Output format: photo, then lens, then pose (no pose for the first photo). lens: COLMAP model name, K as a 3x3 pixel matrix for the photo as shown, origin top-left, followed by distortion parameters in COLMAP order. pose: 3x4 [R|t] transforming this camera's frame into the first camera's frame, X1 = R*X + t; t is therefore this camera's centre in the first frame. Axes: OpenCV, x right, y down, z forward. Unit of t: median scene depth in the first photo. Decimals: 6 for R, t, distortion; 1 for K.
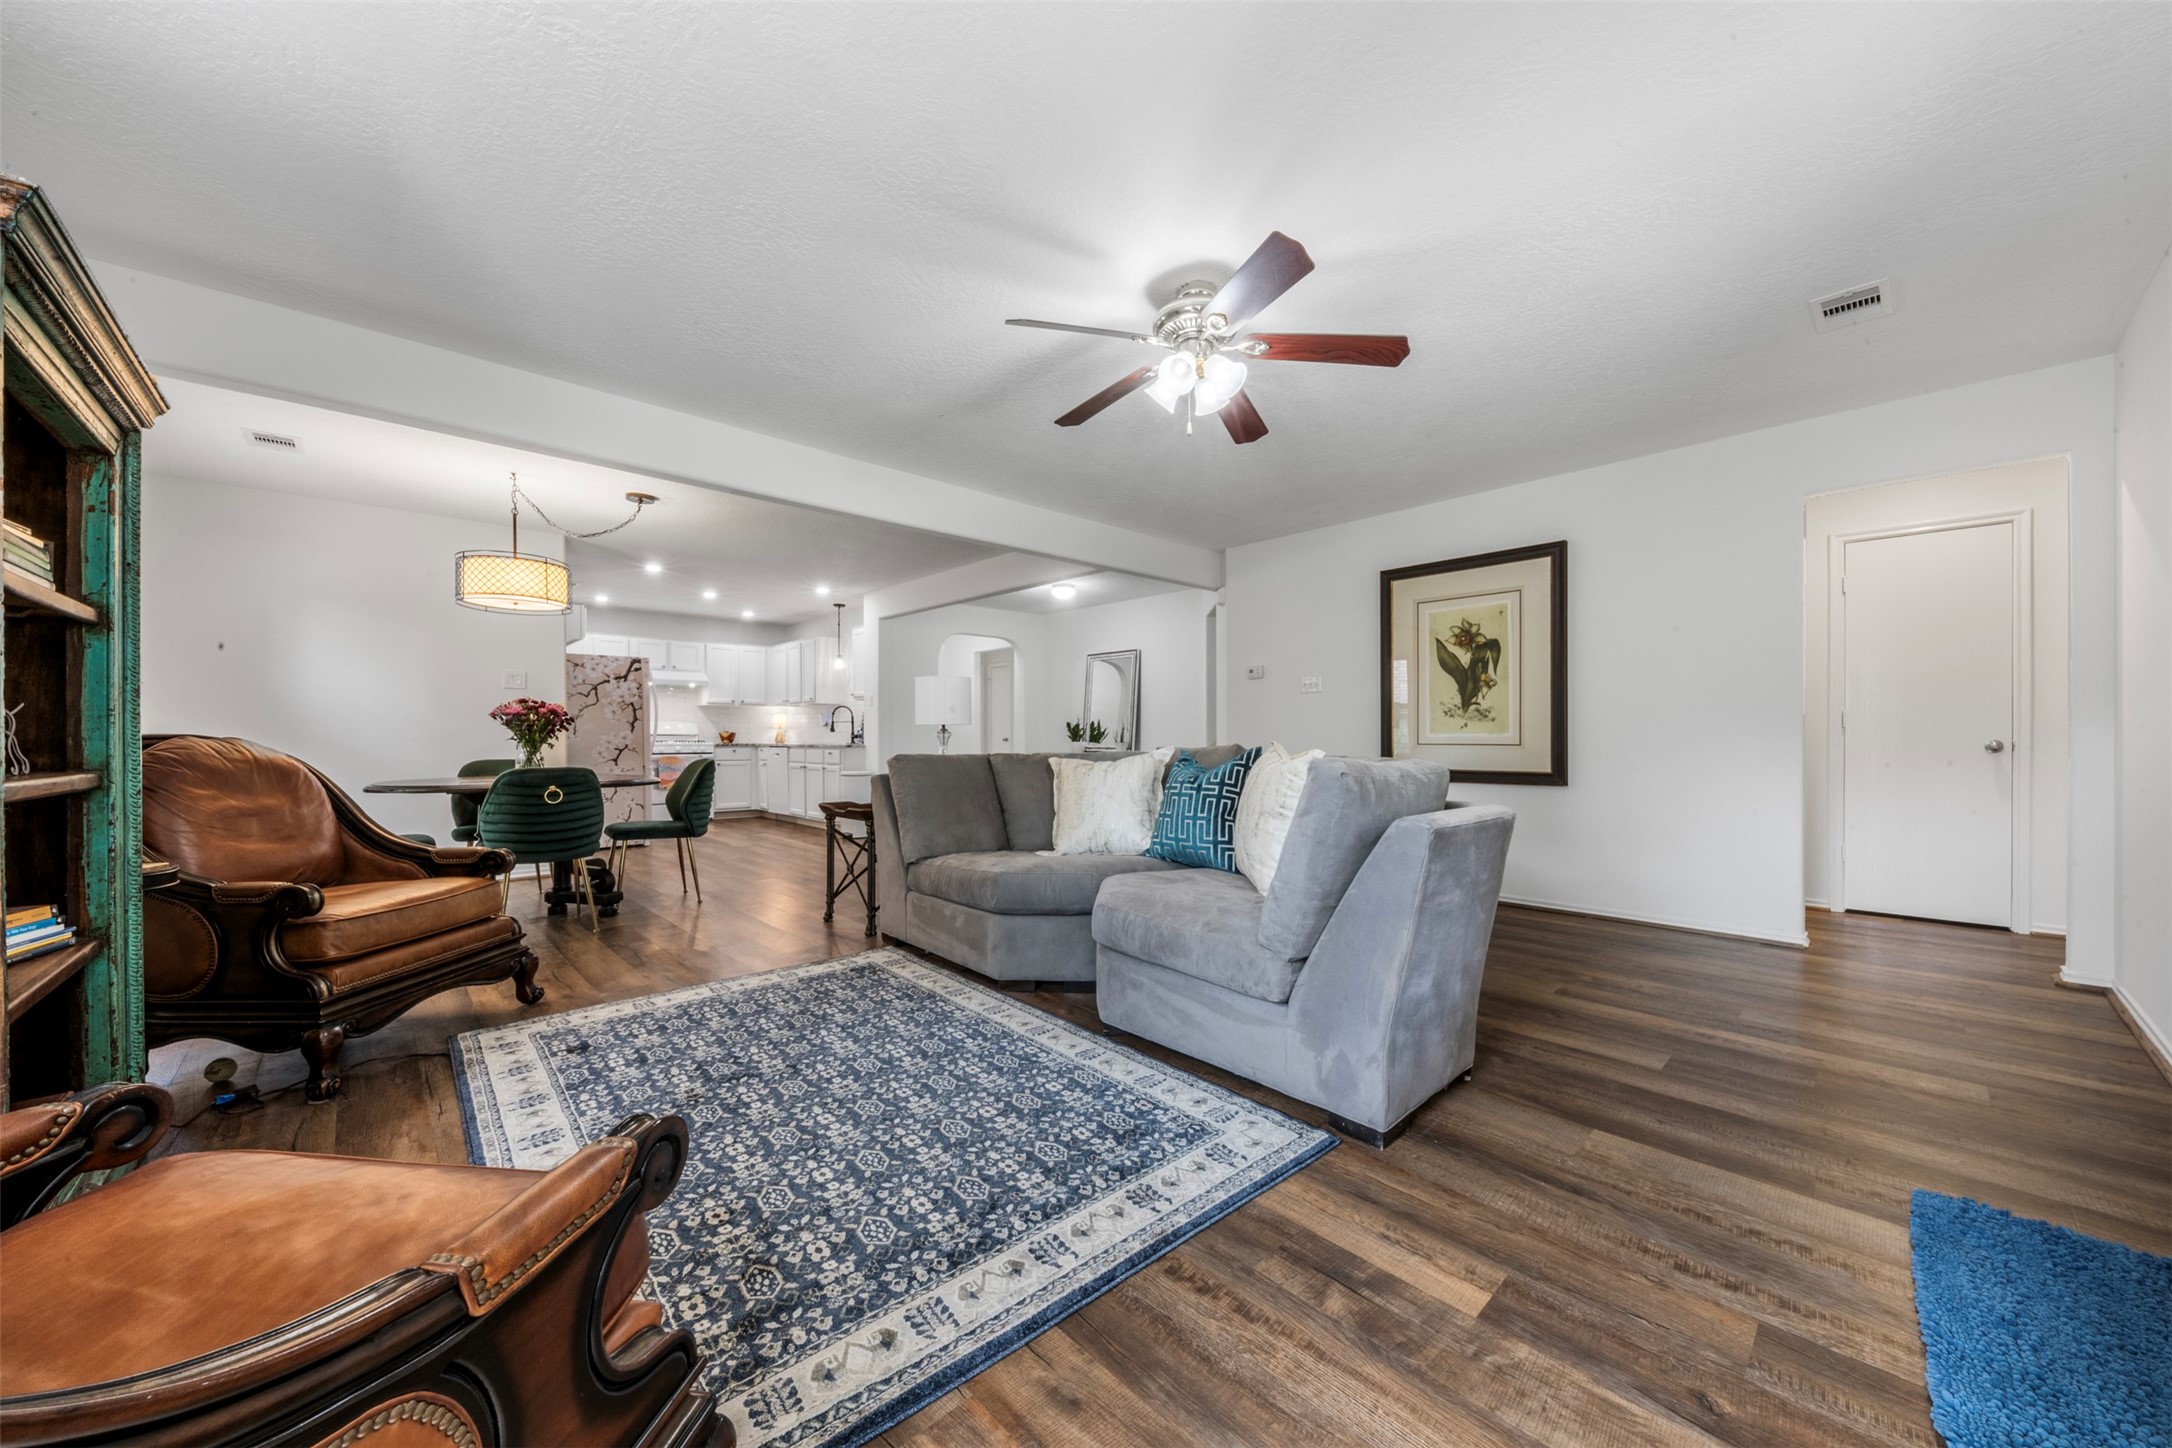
lens RADIAL K [[772.4, 0, 1092.3], [0, 772.4, 736.3], [0, 0, 1]] dist [0.002693, -0.000041]
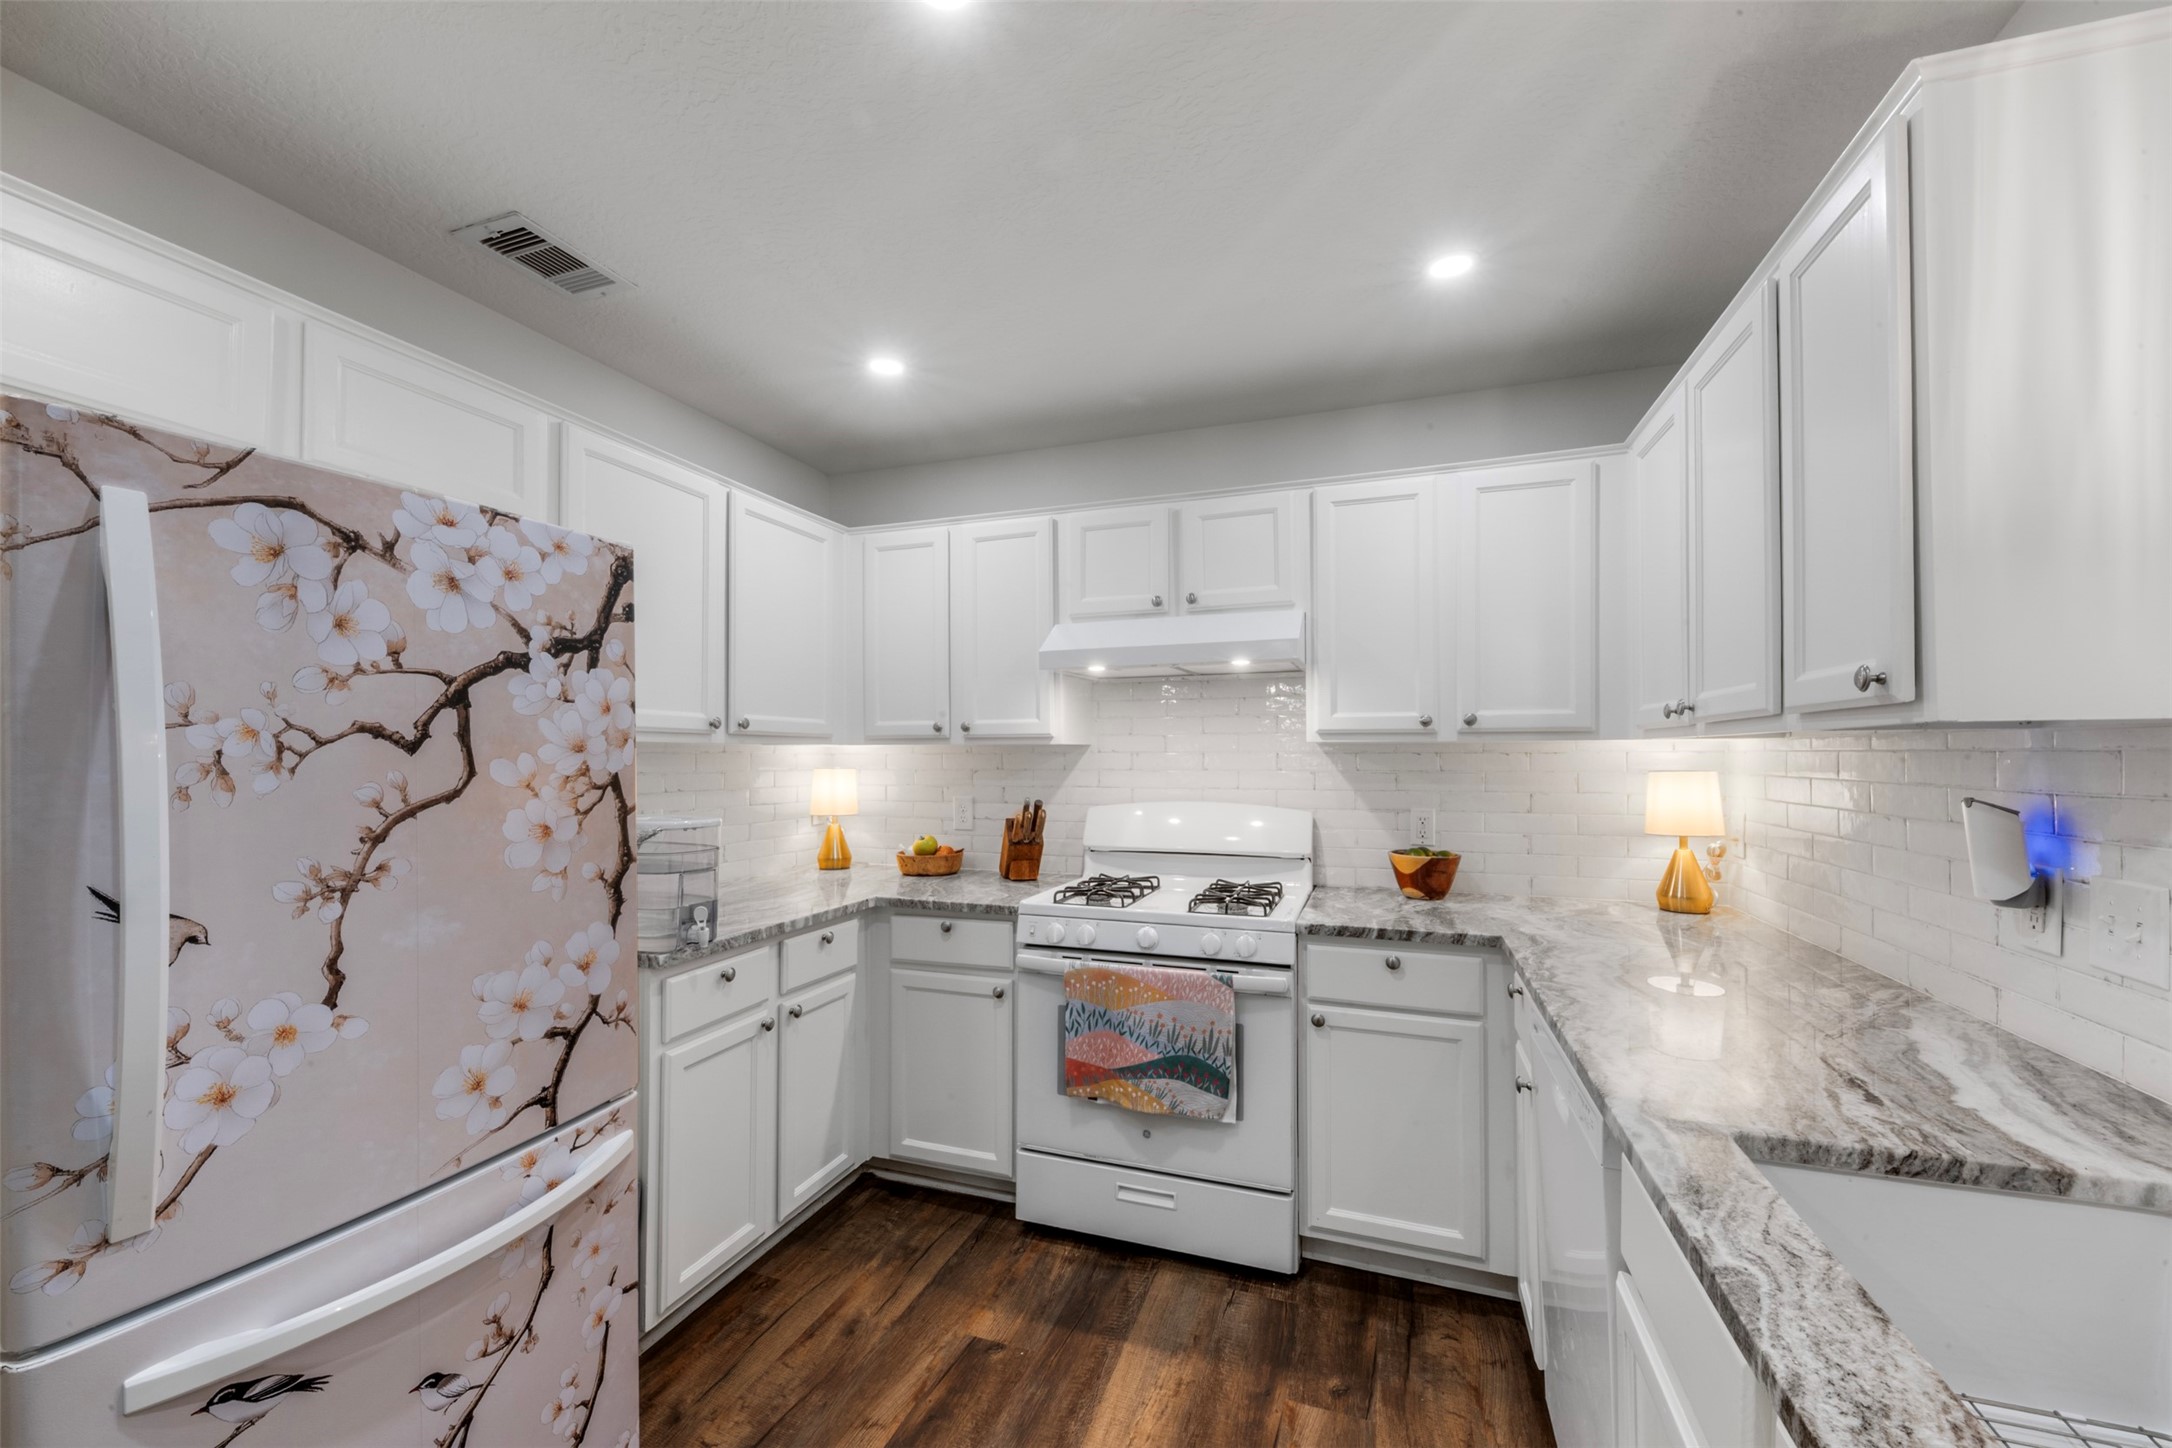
lens RADIAL K [[852.1, 0, 1084.9], [0, 852.1, 746.0], [0, 0, 1]] dist [0.013094, -0.001831]
pose [[0.453685, -0.007820, -0.891128, -0.321616], [0.000915, 0.999965, -0.008310, -0.040184], [0.891162, 0.002955, 0.453676, 0.889041]]
